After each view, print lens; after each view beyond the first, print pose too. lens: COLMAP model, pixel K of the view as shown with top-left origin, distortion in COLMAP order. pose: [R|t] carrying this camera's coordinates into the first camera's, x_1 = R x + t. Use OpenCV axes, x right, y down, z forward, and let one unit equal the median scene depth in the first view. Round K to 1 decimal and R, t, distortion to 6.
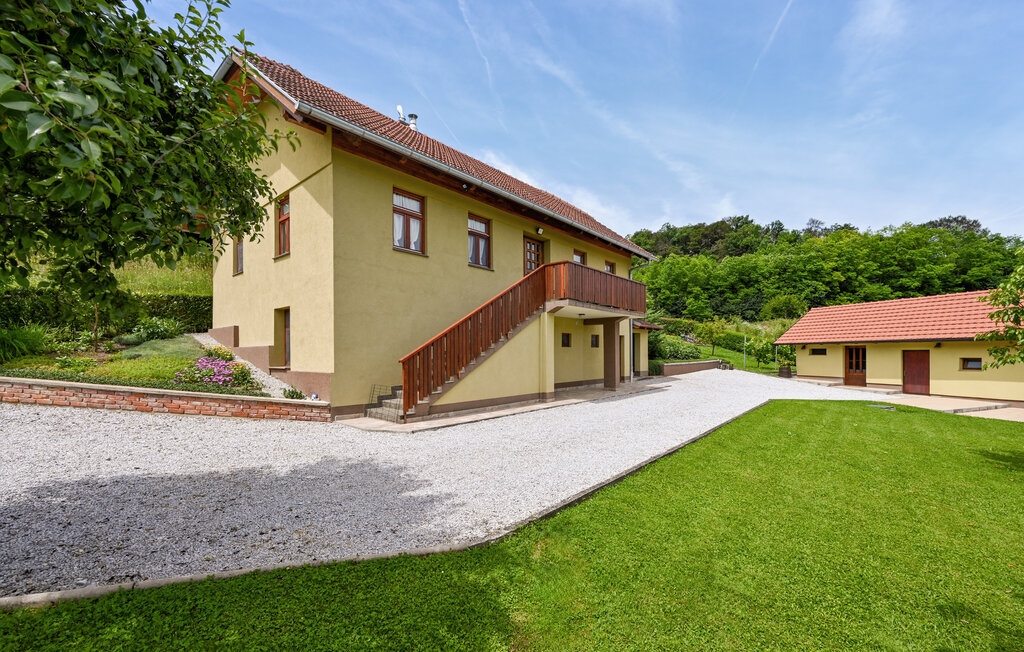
lens RADIAL K [[418.5, 0, 522.1], [0, 418.5, 354.3], [0, 0, 1]] dist [-0.003458, 0.000927]
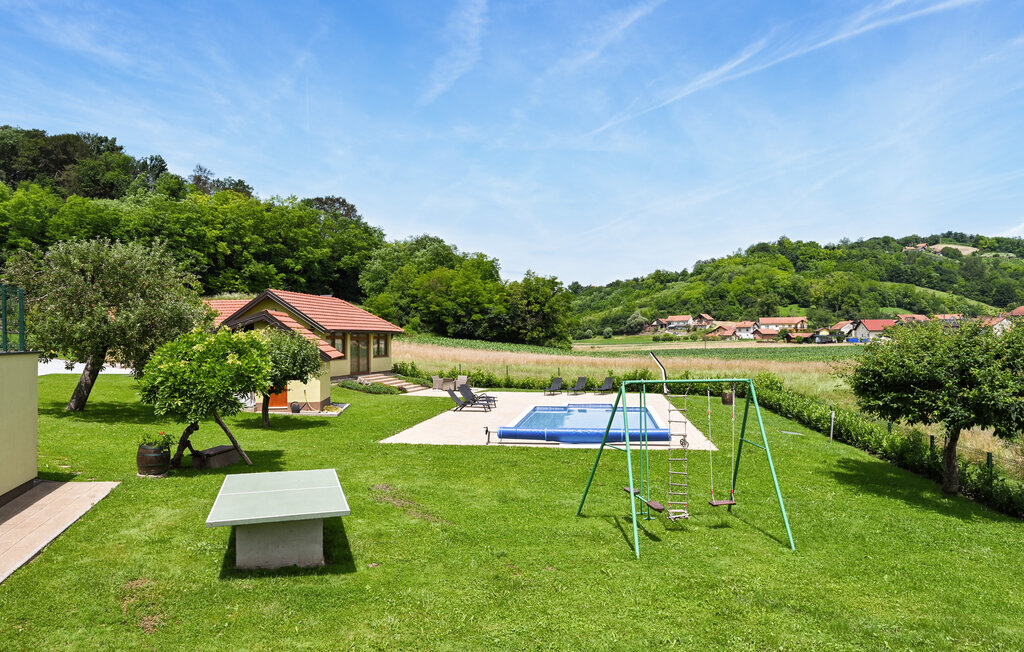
lens RADIAL K [[681.8, 0, 503.3], [0, 681.8, 328.9], [0, 0, 1]] dist [-0.007089, -0.002627]
pose [[0.544516, 0.013740, 0.838638, -0.038662], [0.004746, 0.999799, -0.019463, -0.003105], [-0.838737, 0.014578, 0.544341, -0.142005]]
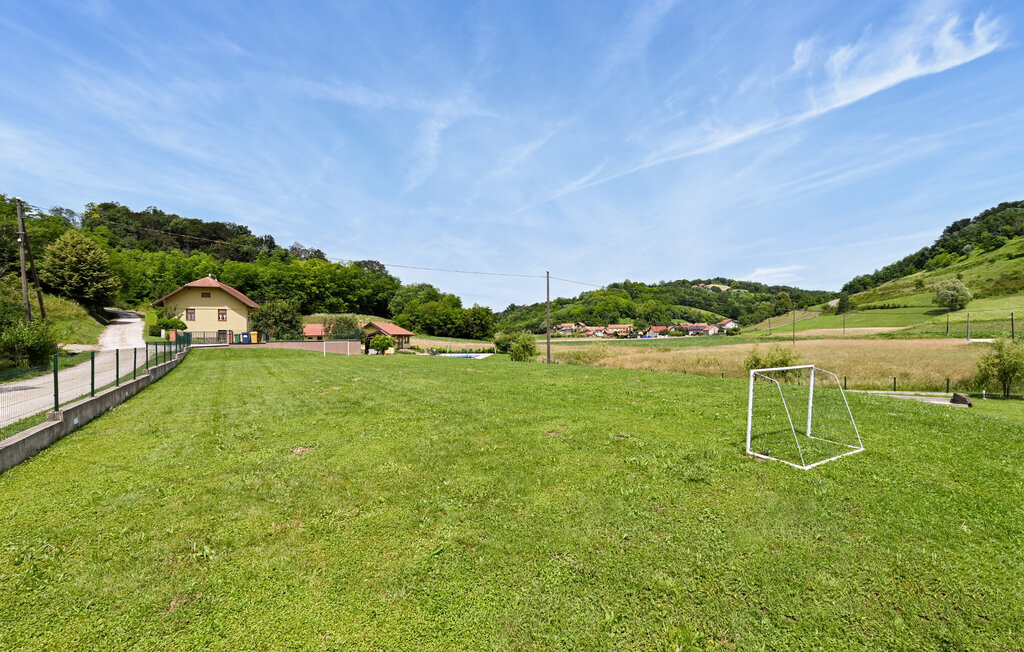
lens RADIAL K [[418.5, 0, 536.4], [0, 418.5, 335.9], [0, 0, 1]] dist [-0.003458, 0.000927]
pose [[0.415655, 0.000665, 0.909522, -0.268302], [0.008652, 0.999952, -0.004685, -0.002406], [-0.909481, 0.009816, 0.415629, -0.336483]]
